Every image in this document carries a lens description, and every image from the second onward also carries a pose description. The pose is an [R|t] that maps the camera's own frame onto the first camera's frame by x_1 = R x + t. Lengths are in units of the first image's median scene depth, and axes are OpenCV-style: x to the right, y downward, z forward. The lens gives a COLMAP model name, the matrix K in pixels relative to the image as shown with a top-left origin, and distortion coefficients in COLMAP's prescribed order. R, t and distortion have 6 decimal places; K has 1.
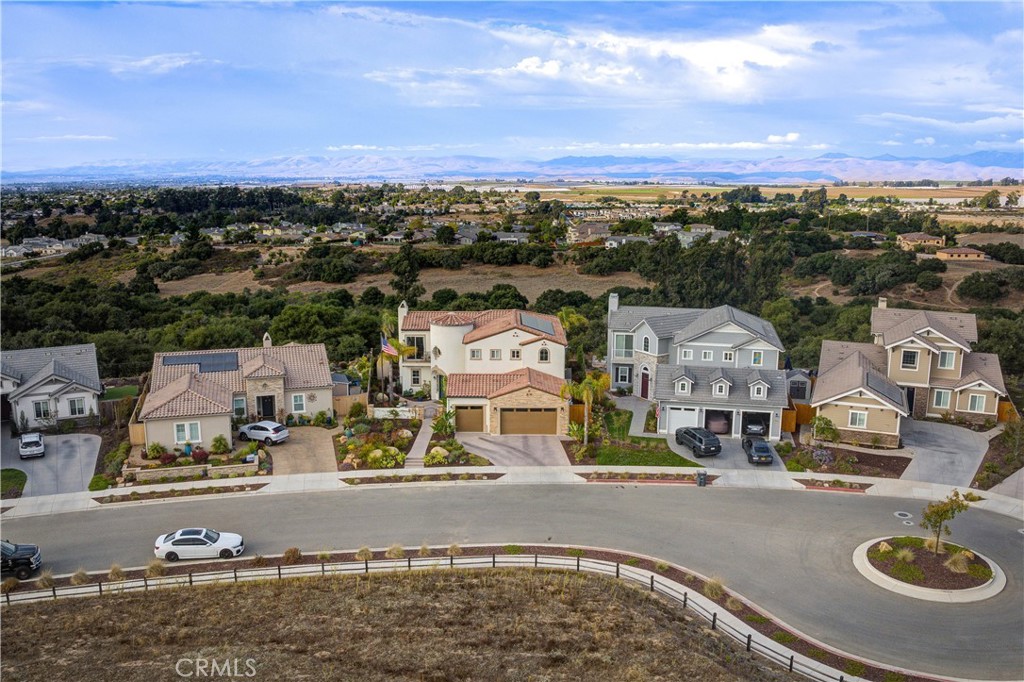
lens RADIAL K [[849.9, 0, 507.7], [0, 849.9, 344.2], [0, 0, 1]] dist [-0.105949, -0.009831]
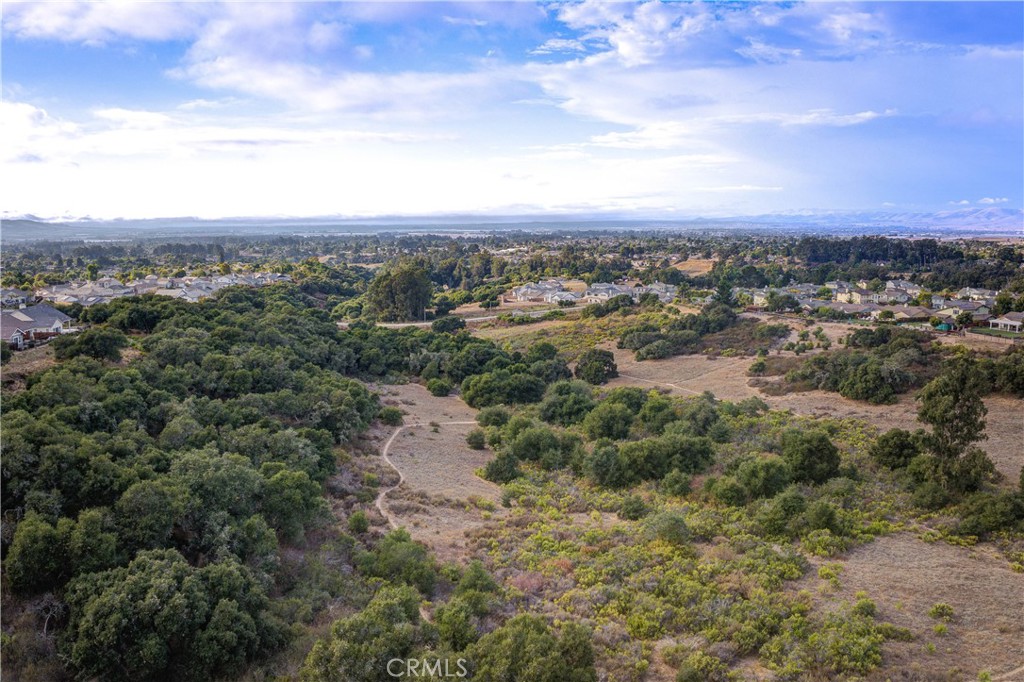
lens RADIAL K [[849.9, 0, 513.2], [0, 849.9, 340.7], [0, 0, 1]] dist [-0.105949, -0.009831]
pose [[0.723316, 0.088028, -0.684883, 0.029895], [-0.131008, 0.991321, -0.010946, -0.375112], [0.677975, 0.097643, 0.728571, 2.143915]]
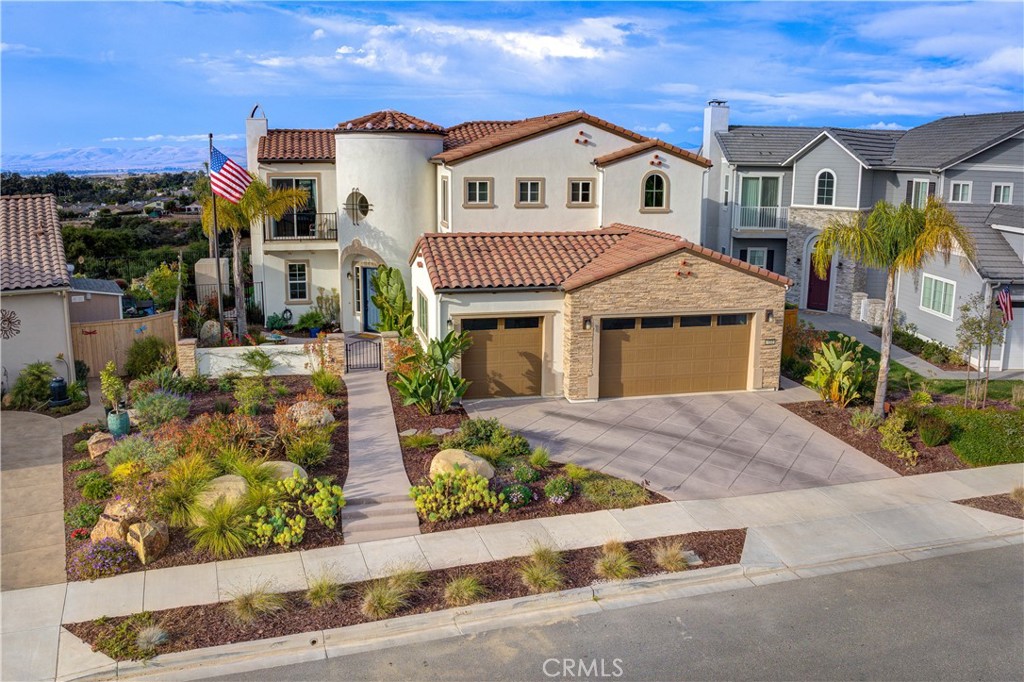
lens RADIAL K [[849.9, 0, 516.4], [0, 849.9, 339.3], [0, 0, 1]] dist [-0.105949, -0.009831]
pose [[0.973213, -0.043800, 0.225695, -0.108649], [0.042521, 0.999040, 0.010527, 0.073561], [-0.225939, -0.000648, 0.974141, 0.641531]]
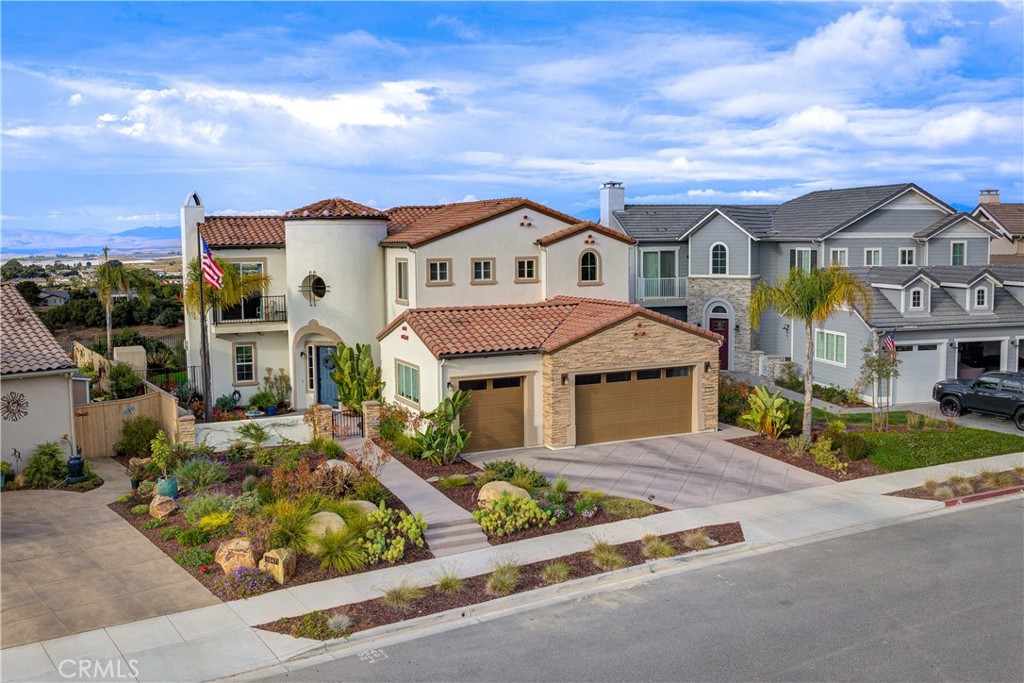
lens RADIAL K [[965.2, 0, 508.4], [0, 965.2, 333.3], [0, 0, 1]] dist [-0.102775, 0.000000]
pose [[0.906770, -0.056313, 0.417849, -0.204731], [0.100540, 0.991331, -0.084580, 0.084713], [-0.409464, 0.118705, 0.904571, 0.574730]]
